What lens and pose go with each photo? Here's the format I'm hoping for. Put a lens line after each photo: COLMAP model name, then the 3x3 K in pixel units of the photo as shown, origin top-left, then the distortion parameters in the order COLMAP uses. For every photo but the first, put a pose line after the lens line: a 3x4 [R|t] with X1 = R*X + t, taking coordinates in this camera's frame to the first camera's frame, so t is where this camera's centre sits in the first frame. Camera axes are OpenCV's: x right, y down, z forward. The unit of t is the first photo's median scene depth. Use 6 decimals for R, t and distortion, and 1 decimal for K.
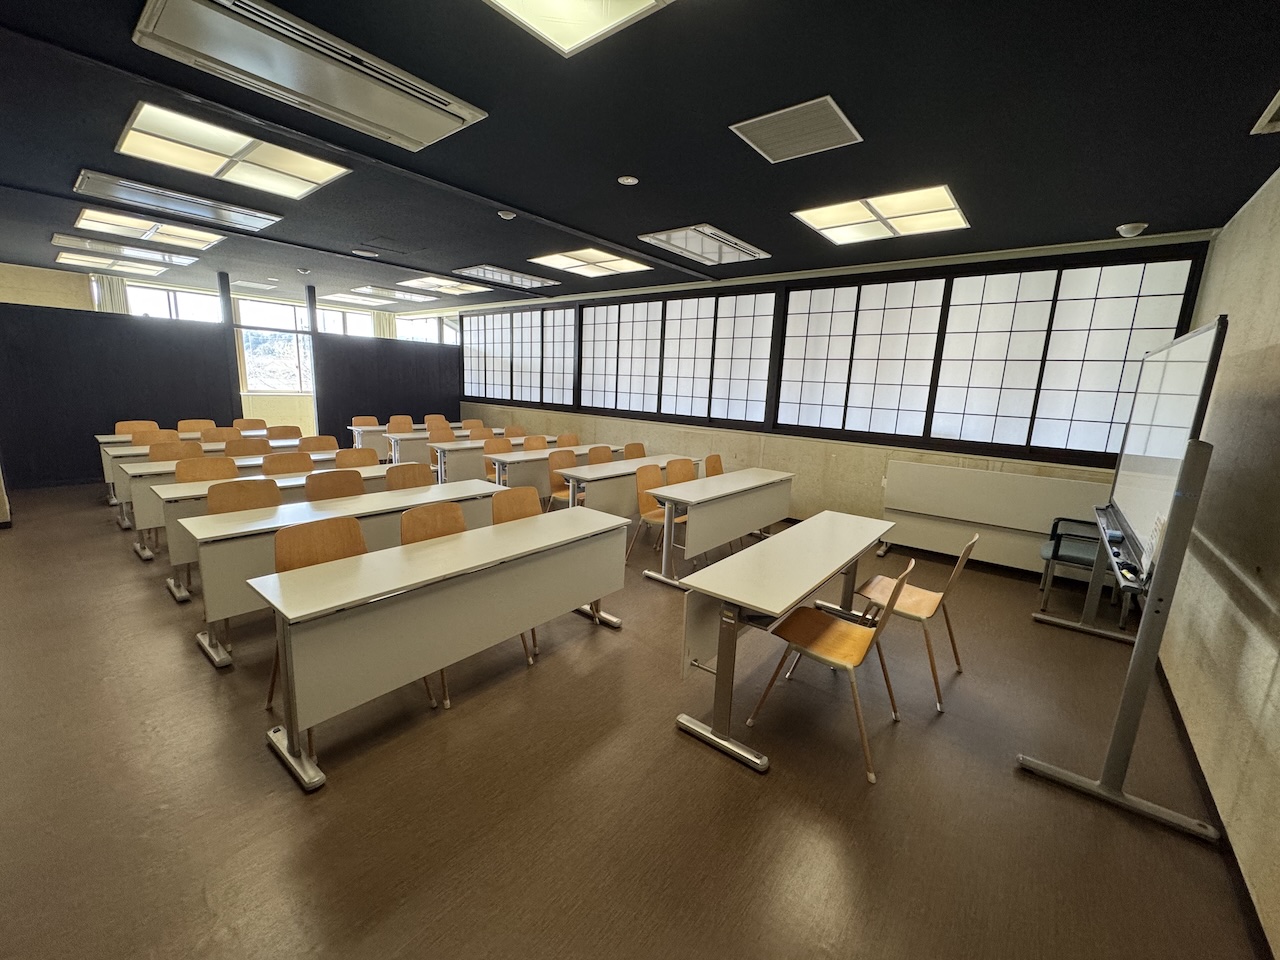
lens RADIAL K [[511.7, 0, 640.0], [0, 511.7, 480.0], [0, 0, 1]] dist [0.002415, 0.000582]
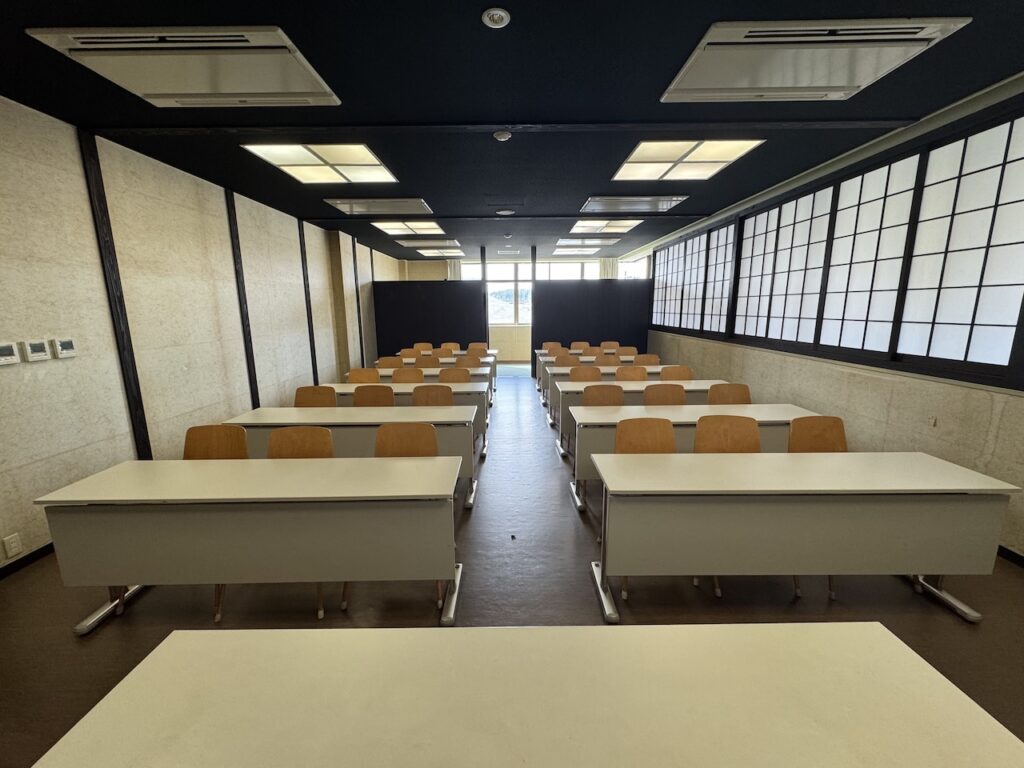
lens RADIAL K [[409.4, 0, 512.0], [0, 409.4, 384.0], [0, 0, 1]] dist [0.002415, 0.000582]
pose [[0.631089, 0.094231, -0.769966, 0.209332], [-0.109919, 0.993442, 0.031487, -0.045709], [0.767884, 0.064763, 0.637307, 0.303598]]
